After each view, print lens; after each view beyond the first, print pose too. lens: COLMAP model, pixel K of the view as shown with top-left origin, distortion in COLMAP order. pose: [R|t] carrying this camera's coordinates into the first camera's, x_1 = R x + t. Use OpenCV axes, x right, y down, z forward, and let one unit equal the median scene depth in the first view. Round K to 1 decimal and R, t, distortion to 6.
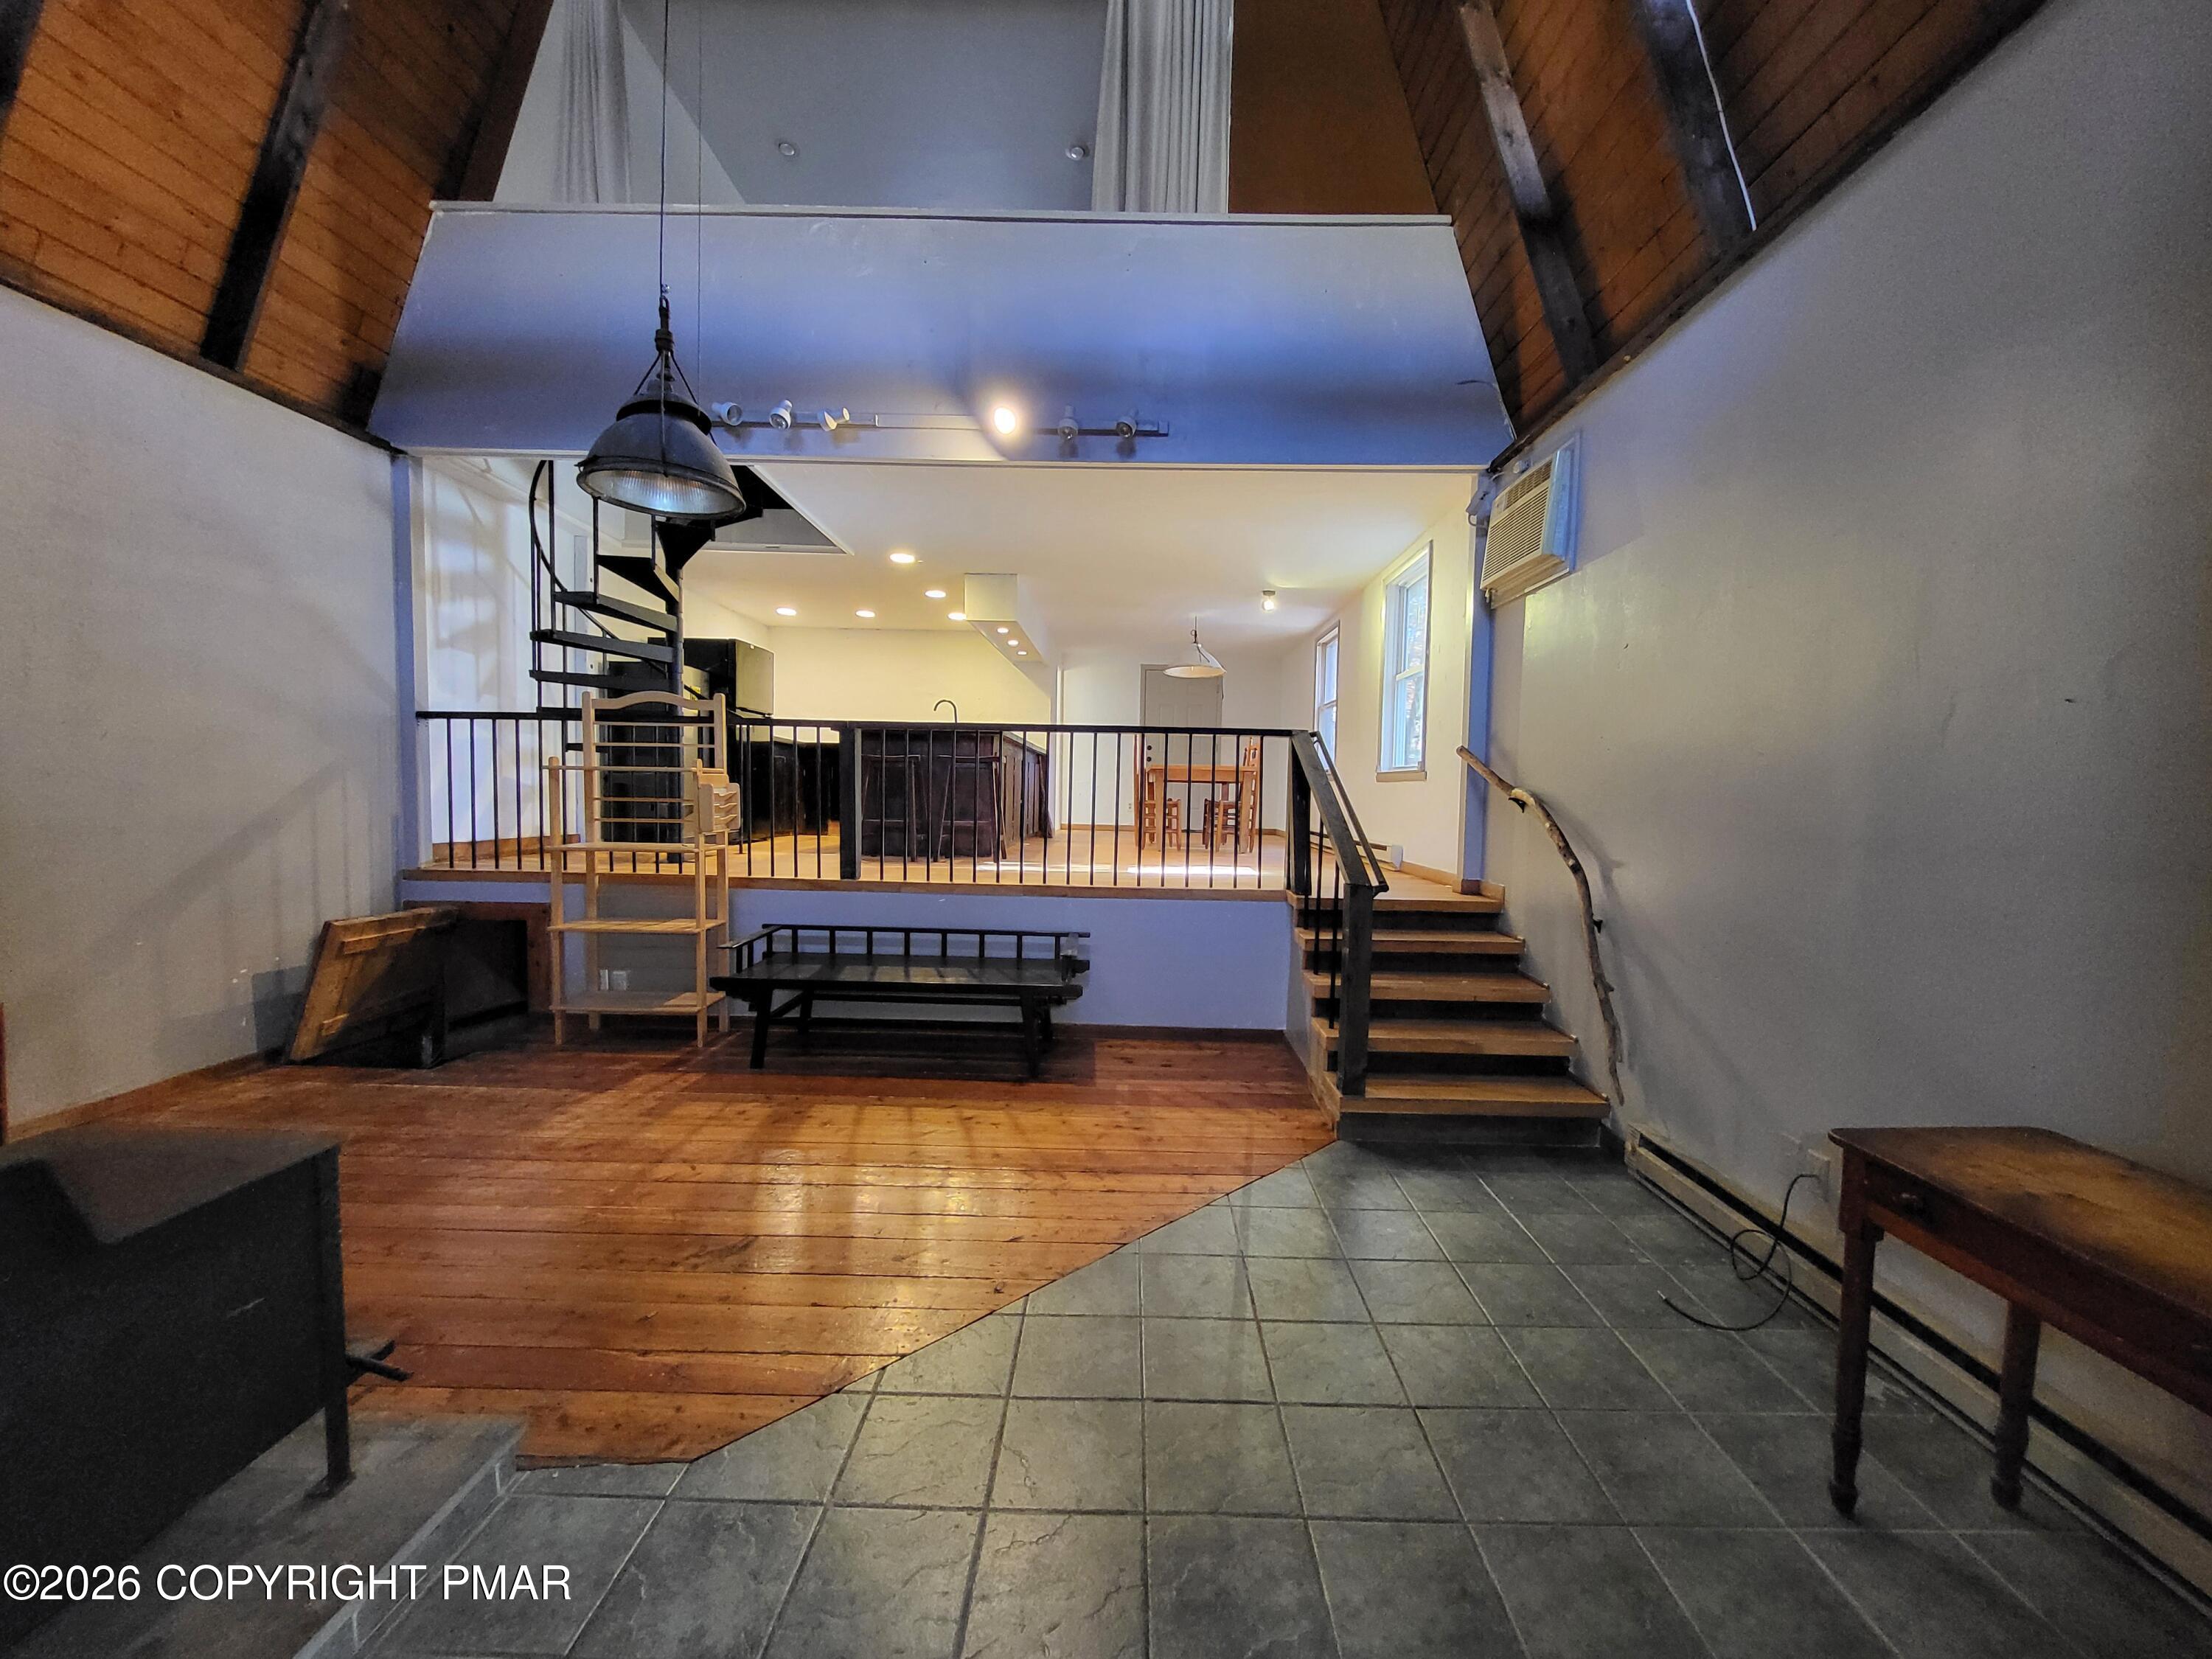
lens RADIAL K [[866.7, 0, 1121.3], [0, 866.7, 831.4], [0, 0, 1]] dist [-0.000855, -0.001193]
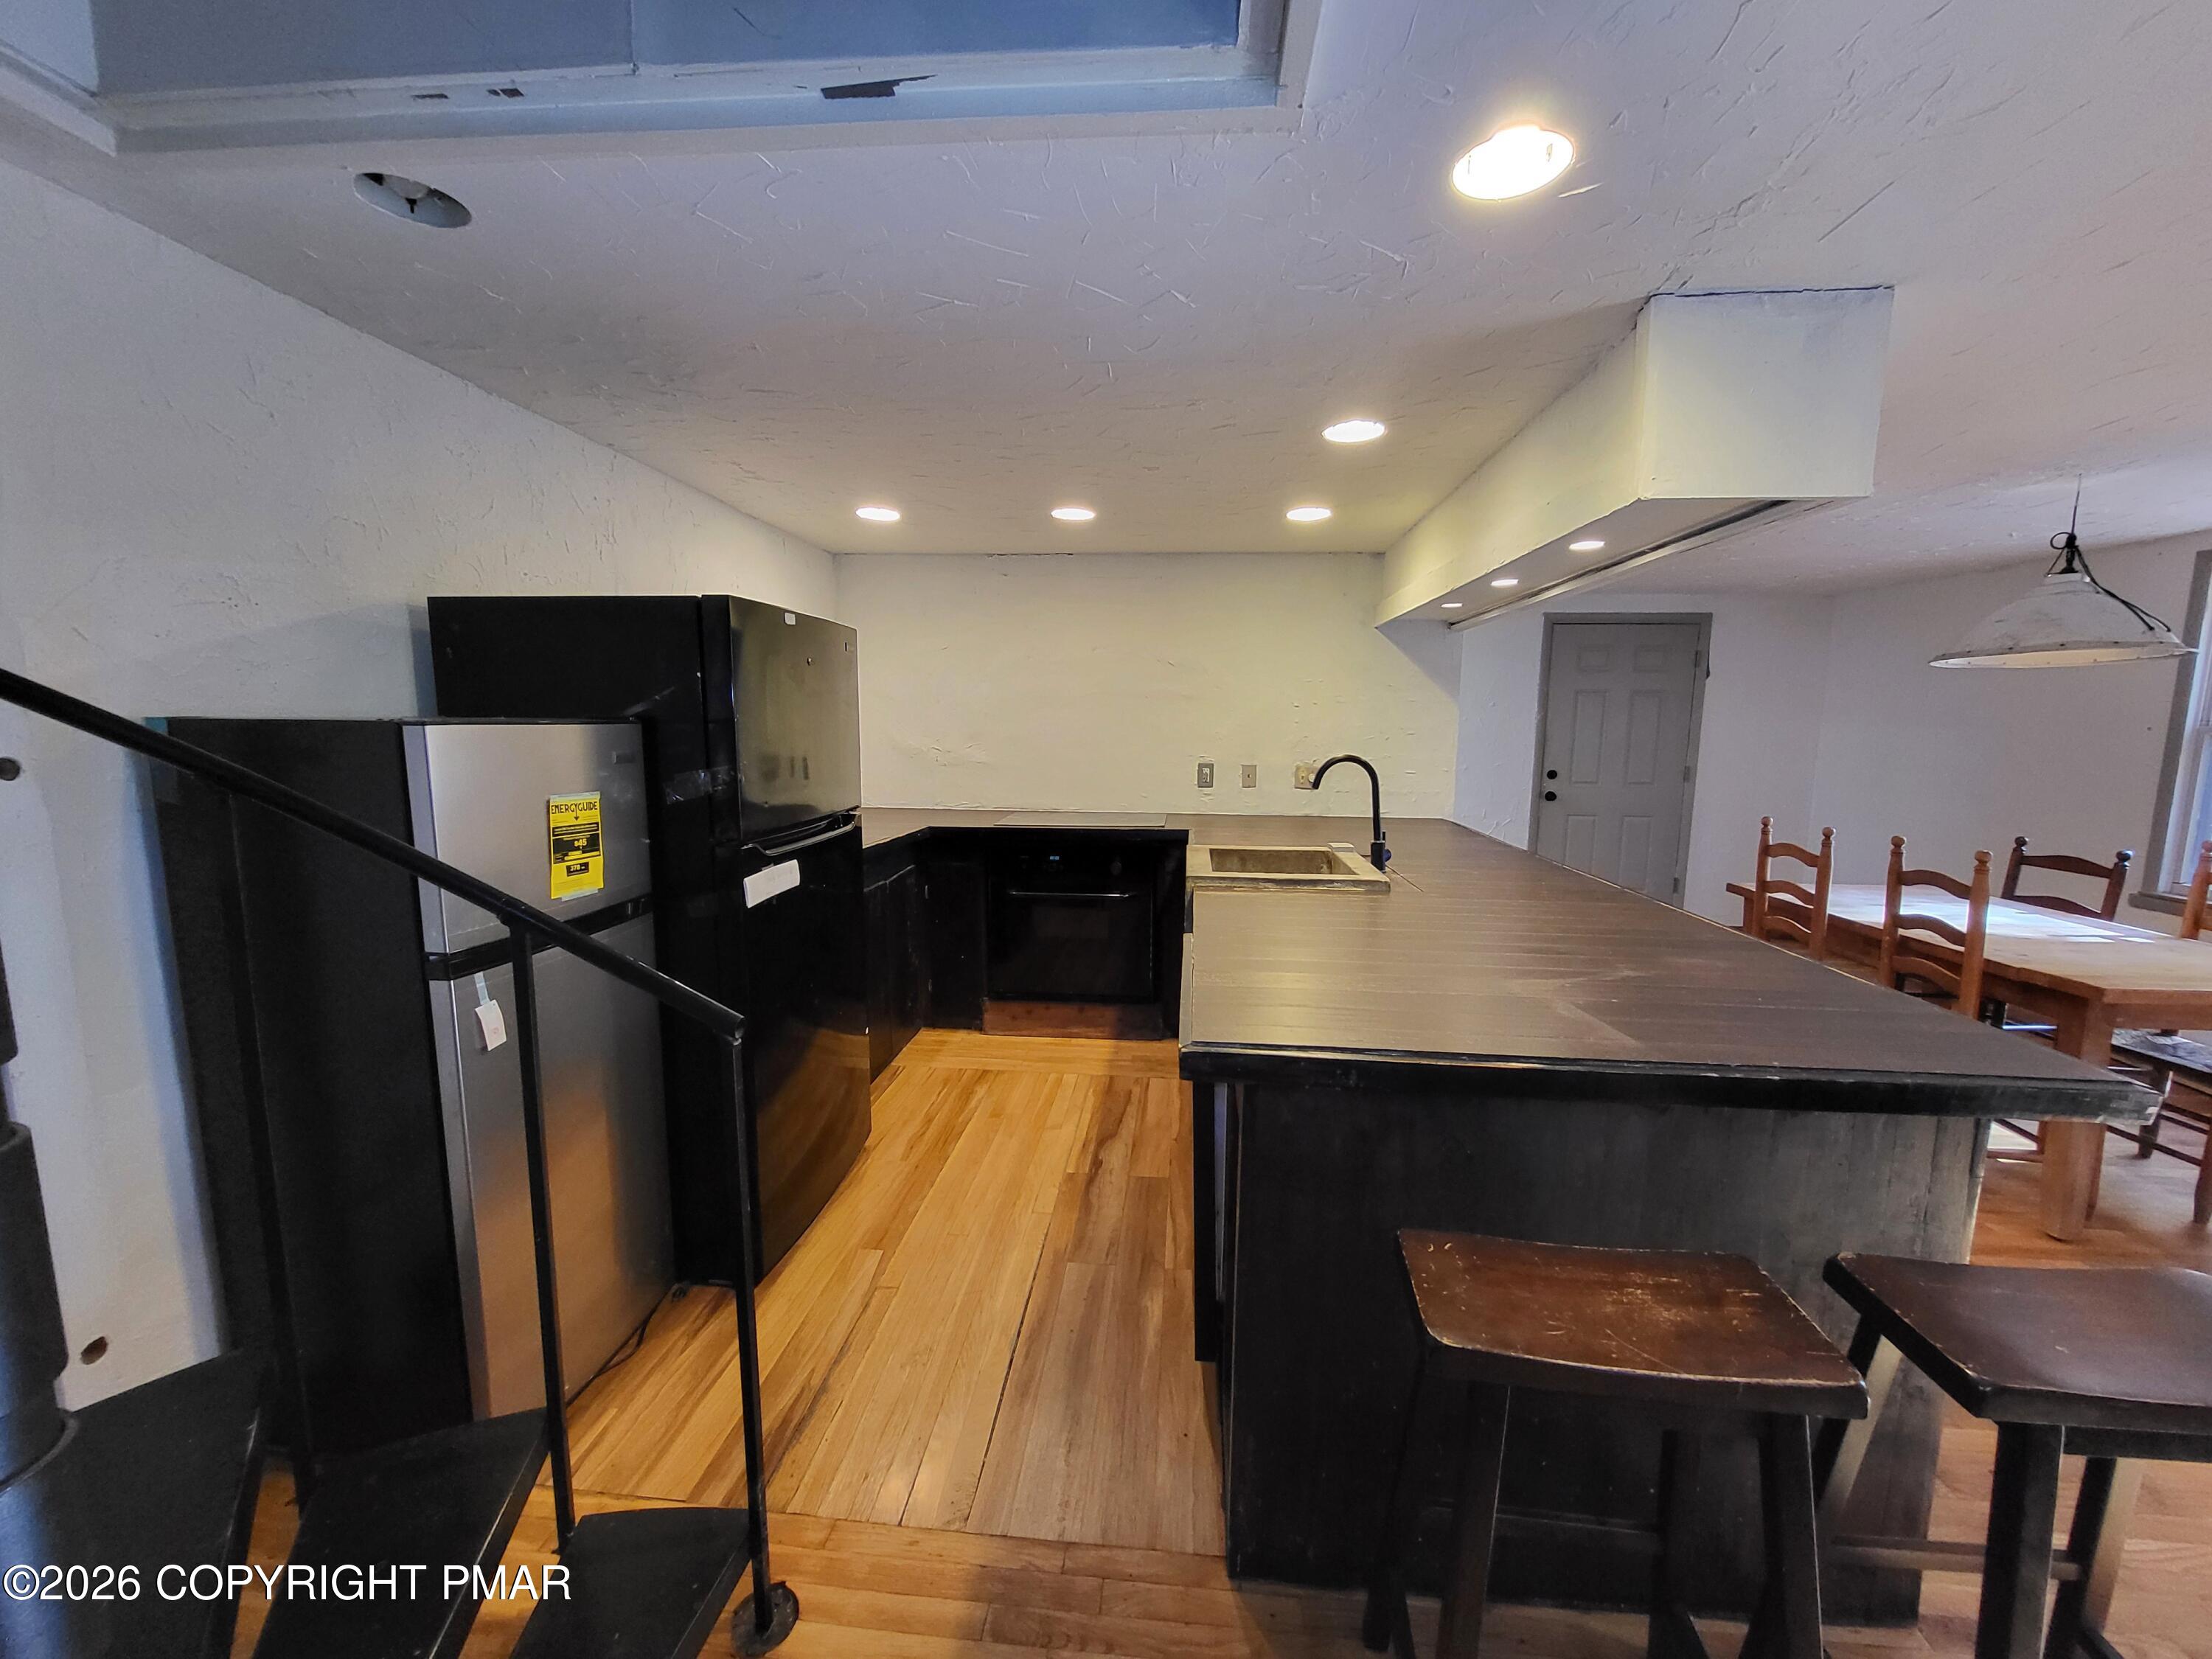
lens RADIAL K [[866.7, 0, 1121.3], [0, 866.7, 831.4], [0, 0, 1]] dist [-0.000855, -0.001193]
pose [[0.997922, -0.002227, -0.064390, -0.493468], [0.007458, 0.996676, 0.081119, -0.275299], [0.063996, -0.081431, 0.994622, 1.182801]]
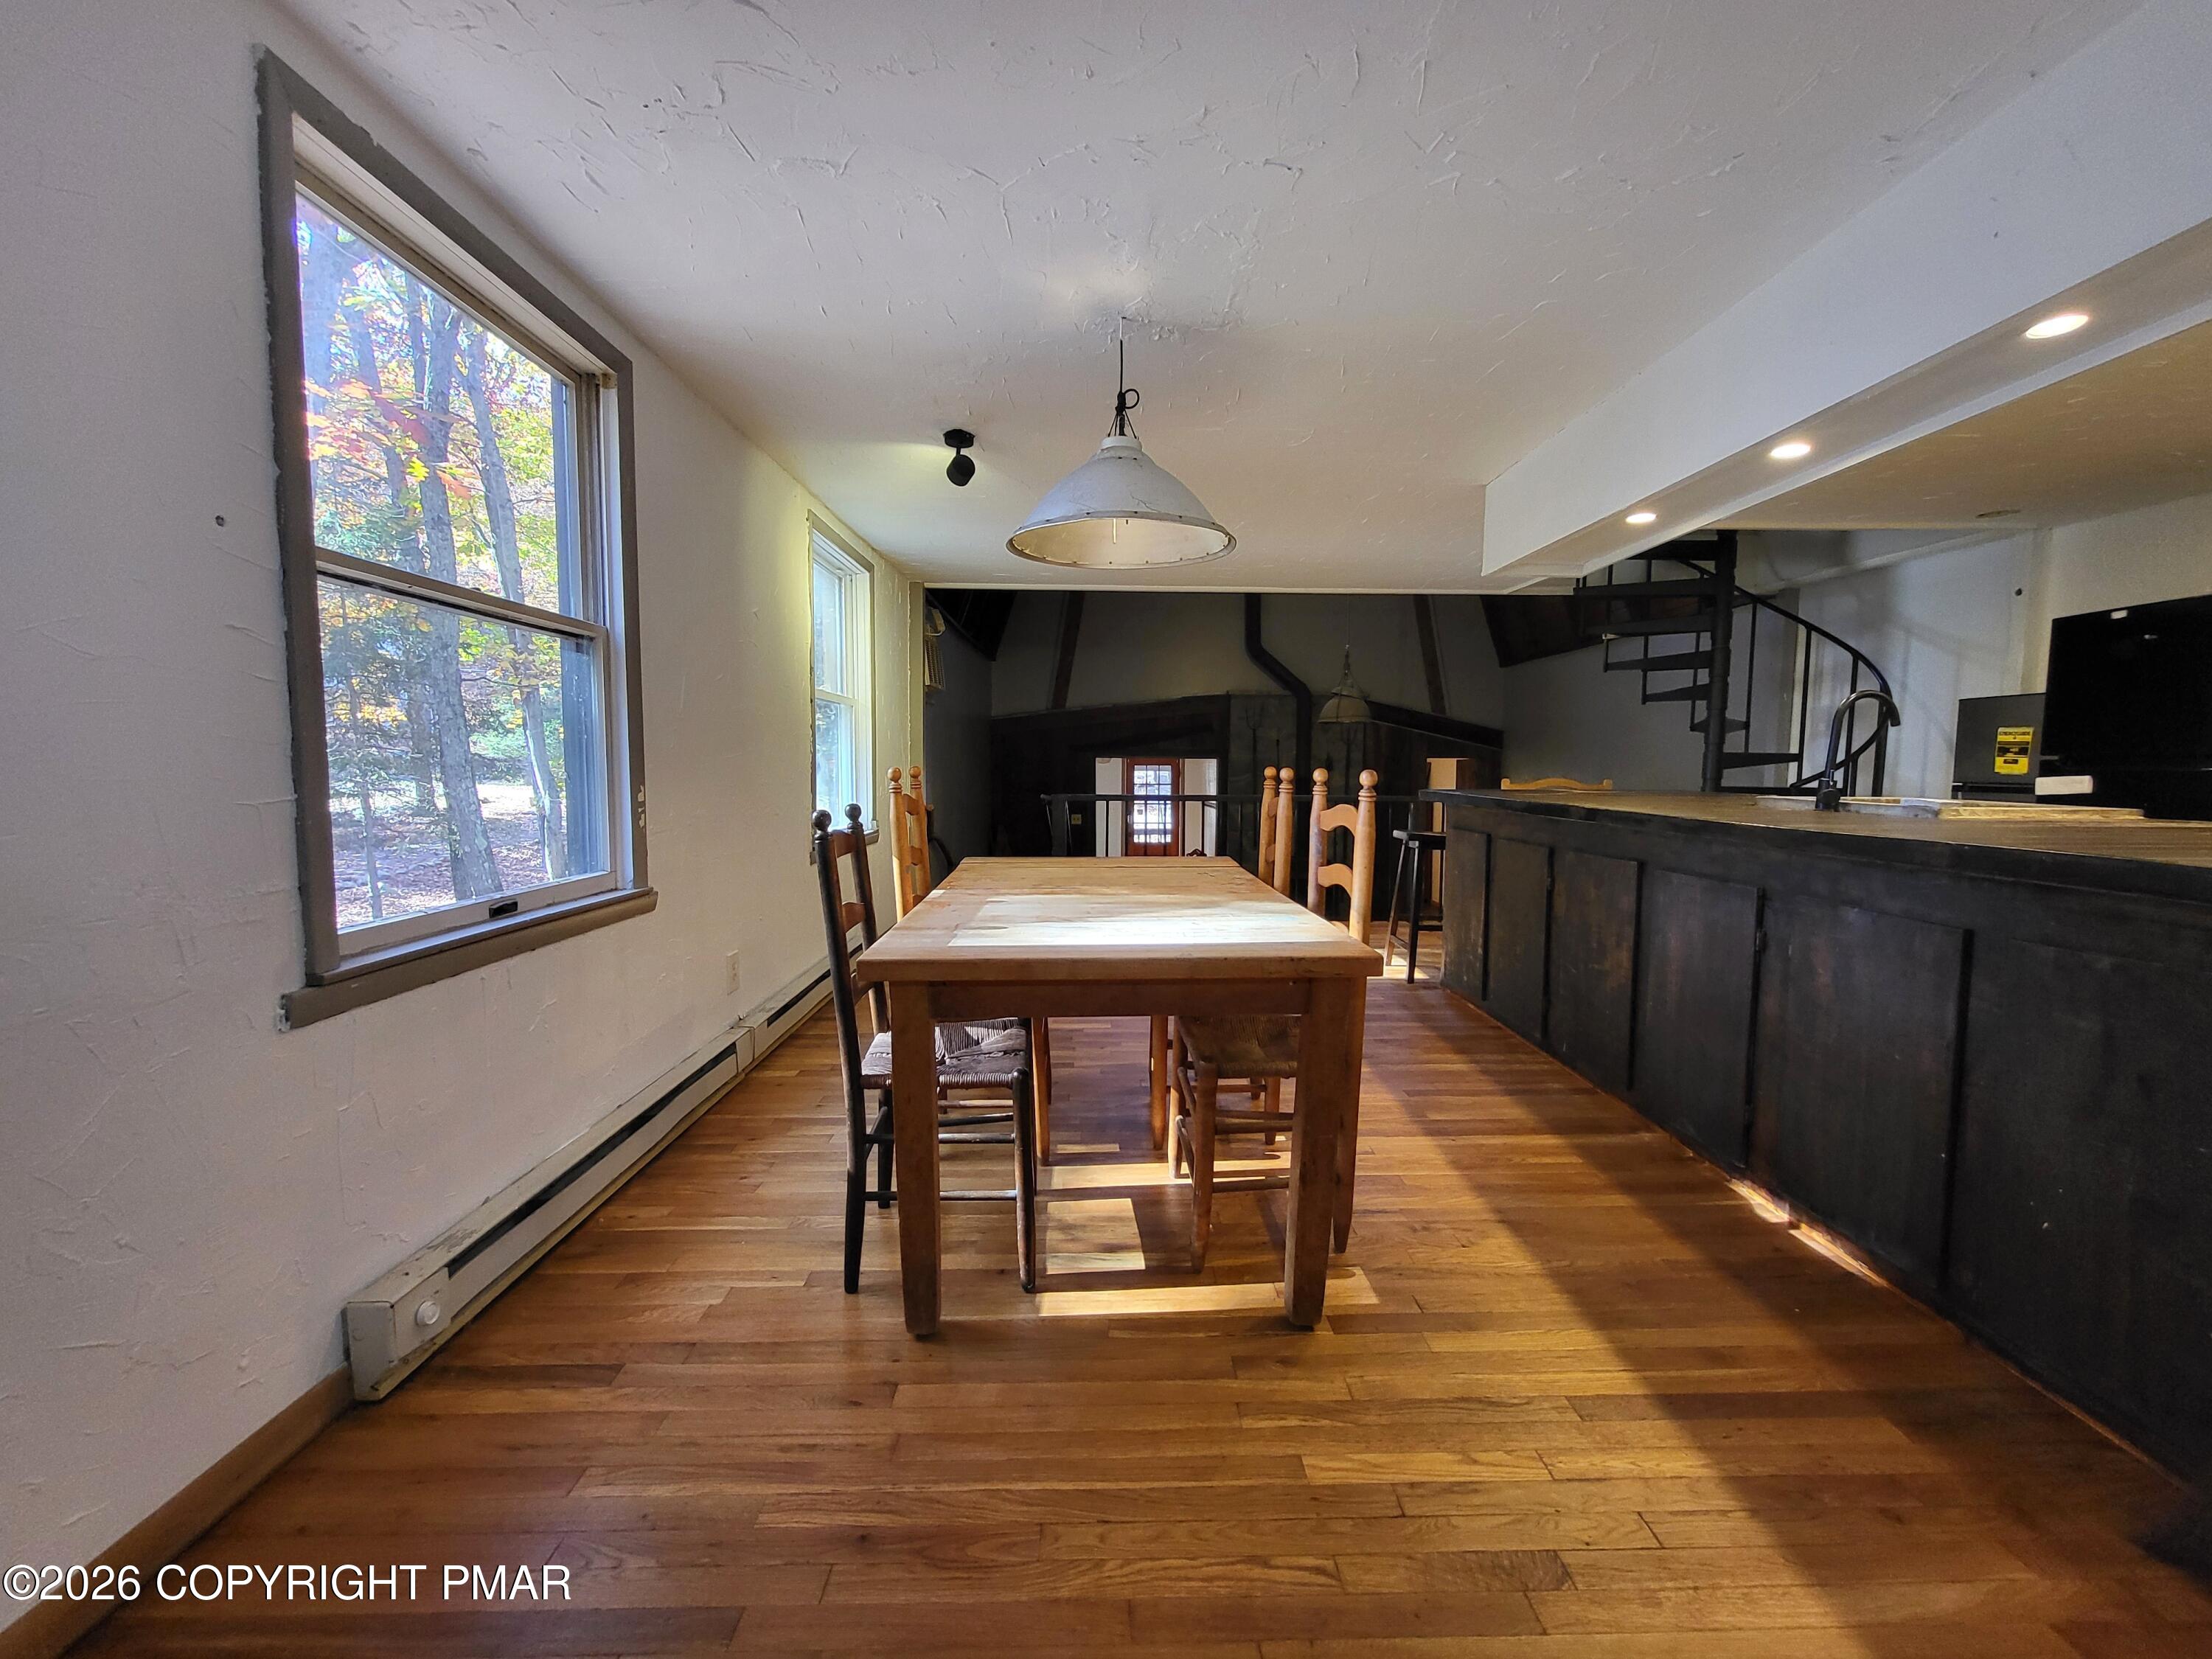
lens RADIAL K [[866.7, 0, 1121.3], [0, 866.7, 831.4], [0, 0, 1]] dist [-0.000855, -0.001193]
pose [[-0.998781, -0.023956, -0.043162, 0.180422], [-0.029213, 0.991651, 0.125597, -0.240649], [0.039792, 0.126705, -0.991142, 2.421860]]
